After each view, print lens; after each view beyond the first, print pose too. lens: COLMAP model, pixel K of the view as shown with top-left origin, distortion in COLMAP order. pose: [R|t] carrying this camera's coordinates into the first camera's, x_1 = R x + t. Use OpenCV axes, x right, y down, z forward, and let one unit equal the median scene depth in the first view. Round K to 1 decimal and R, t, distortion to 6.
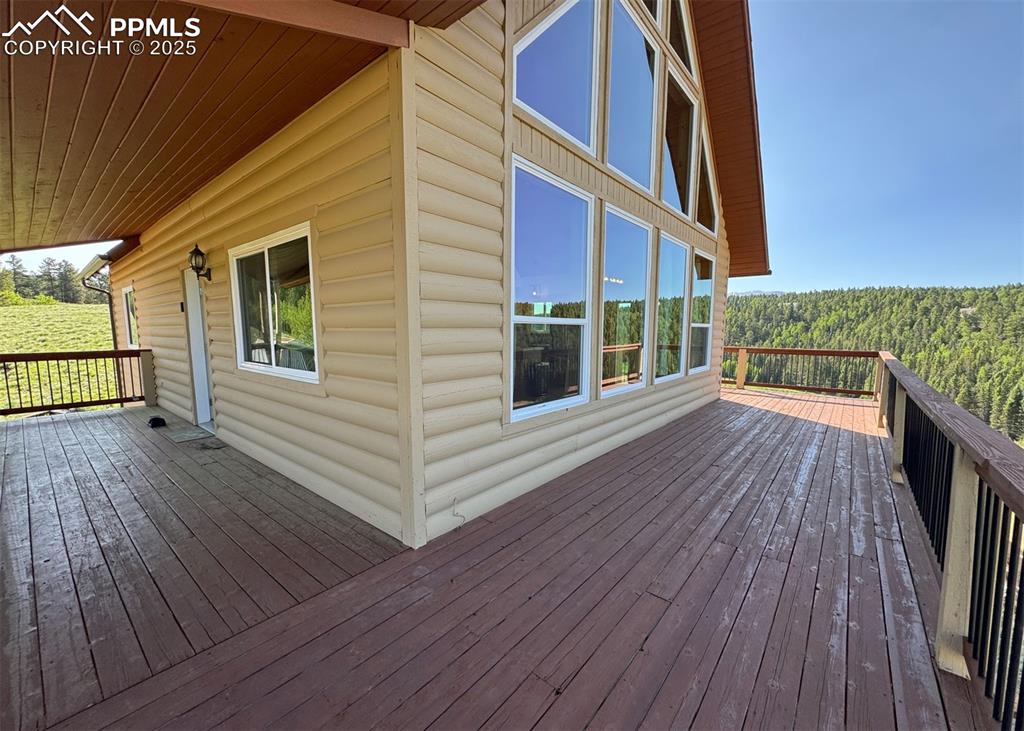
lens RADIAL K [[410.8, 0, 516.5], [0, 410.8, 366.6], [0, 0, 1]] dist [-0.001030, -0.000148]
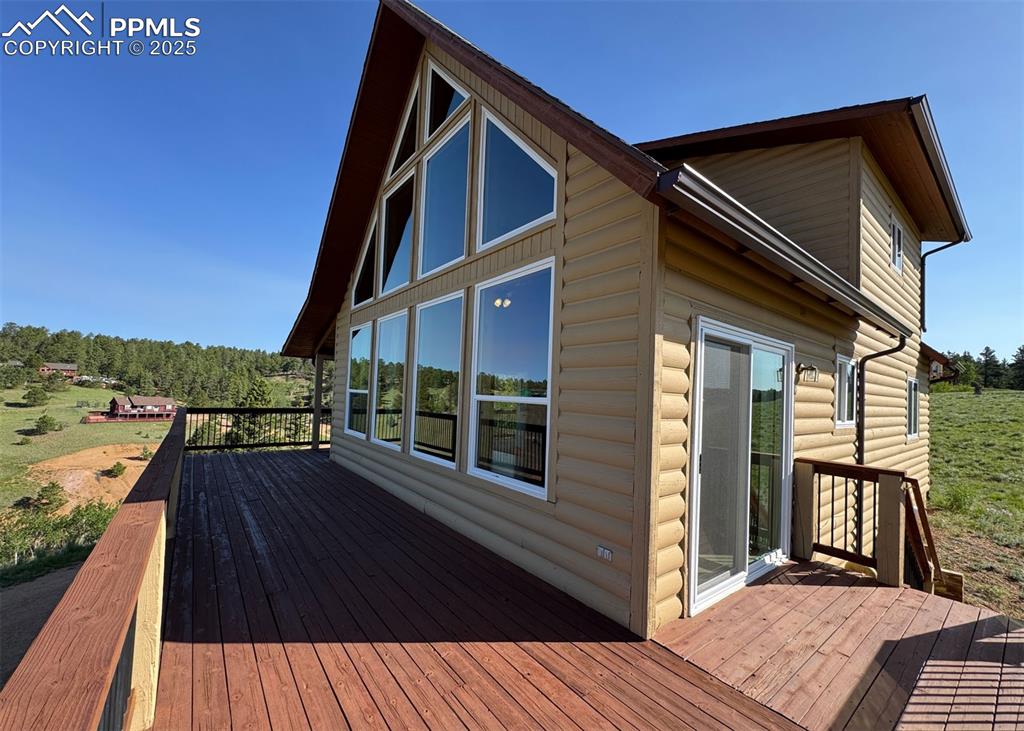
lens RADIAL K [[410.8, 0, 514.3], [0, 410.8, 372.7], [0, 0, 1]] dist [-0.001030, -0.000148]
pose [[-0.216804, -0.063714, -0.974134, 1.637736], [-0.133810, 0.990389, -0.034996, -0.198955], [0.967001, 0.122761, -0.223246, 1.870143]]
